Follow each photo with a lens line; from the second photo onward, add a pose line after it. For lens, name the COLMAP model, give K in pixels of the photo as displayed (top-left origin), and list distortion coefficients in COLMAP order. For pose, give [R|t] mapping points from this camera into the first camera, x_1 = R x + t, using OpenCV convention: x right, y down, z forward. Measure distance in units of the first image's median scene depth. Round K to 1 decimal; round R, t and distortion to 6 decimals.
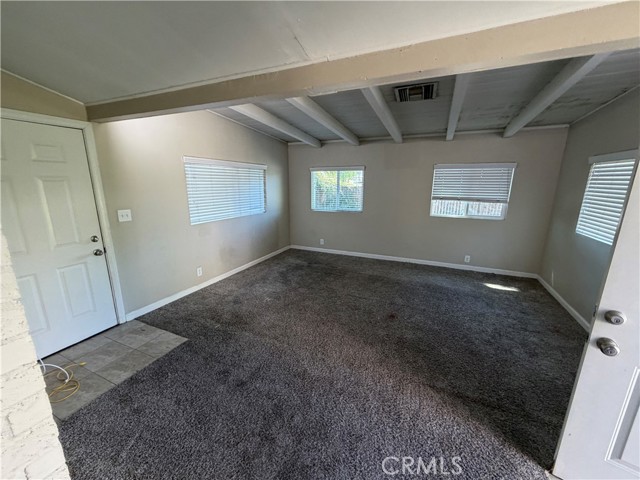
lens RADIAL K [[256.1, 0, 320.0], [0, 256.1, 240.0], [0, 0, 1]] dist [-0.001090, -0.000018]
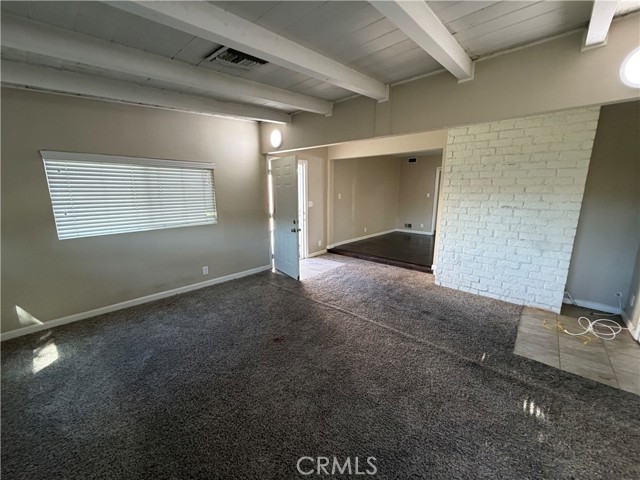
lens RADIAL K [[256.1, 0, 320.0], [0, 256.1, 240.0], [0, 0, 1]] dist [-0.001090, -0.000018]
pose [[-0.955122, -0.065728, 0.288828, -0.074900], [0.059810, 0.912194, 0.405369, -0.341845], [-0.290111, 0.404452, -0.867326, 1.575561]]
